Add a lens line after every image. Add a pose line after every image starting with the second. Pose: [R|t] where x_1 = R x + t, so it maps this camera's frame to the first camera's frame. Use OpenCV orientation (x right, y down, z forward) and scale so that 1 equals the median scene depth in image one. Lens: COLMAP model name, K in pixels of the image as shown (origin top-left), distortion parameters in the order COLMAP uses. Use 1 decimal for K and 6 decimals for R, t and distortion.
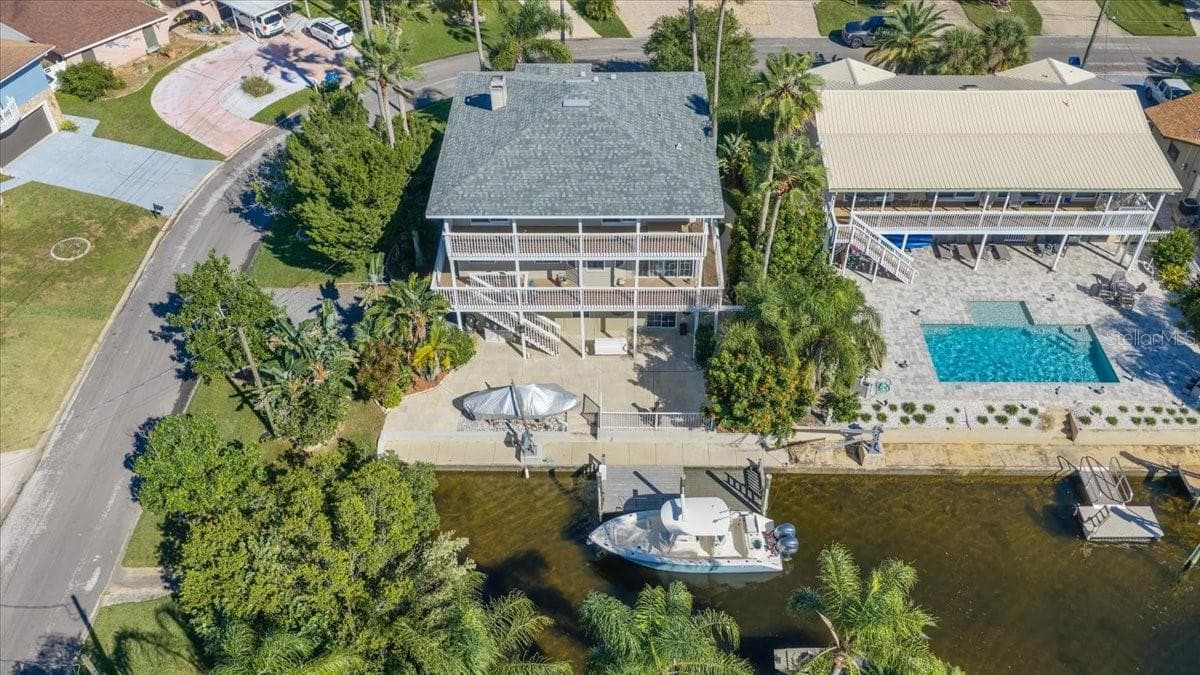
lens RADIAL K [[972.5, 0, 600.0], [0, 972.5, 337.5], [0, 0, 1]] dist [-0.003204, -0.002843]
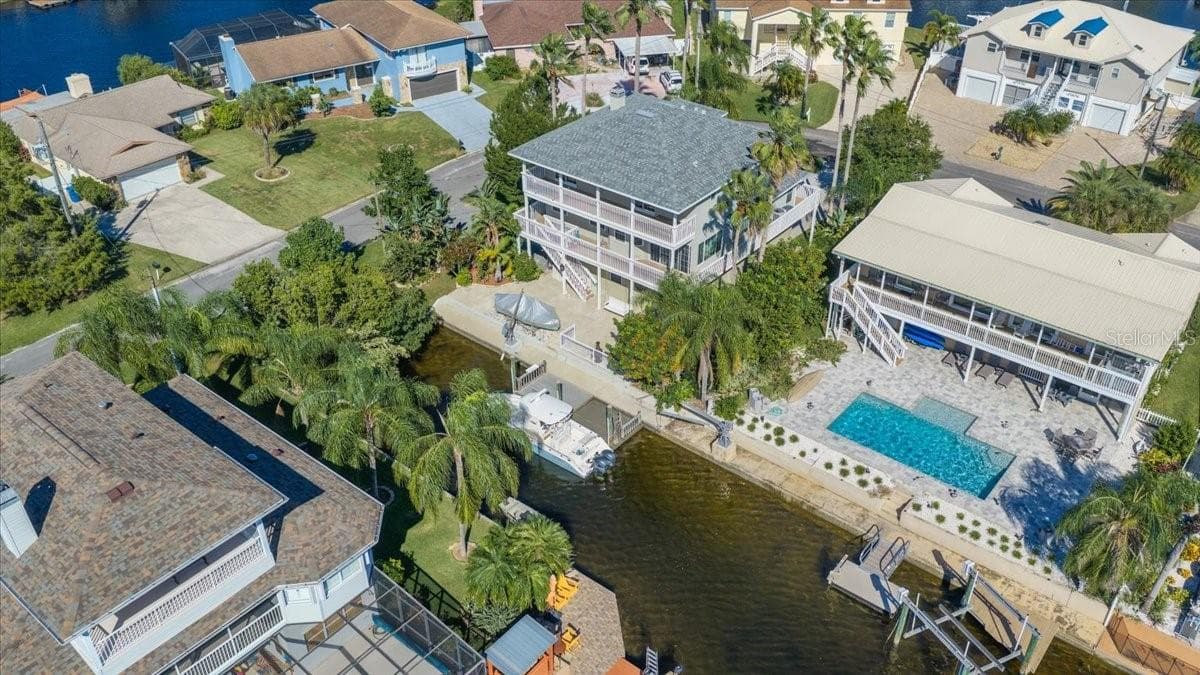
lens RADIAL K [[972.5, 0, 600.0], [0, 972.5, 337.5], [0, 0, 1]] dist [-0.003204, -0.002843]
pose [[0.781001, 0.355290, -0.513621, 0.689521], [-0.421659, 0.906646, -0.014005, 0.076272], [0.460697, 0.227511, 0.857903, -0.088566]]
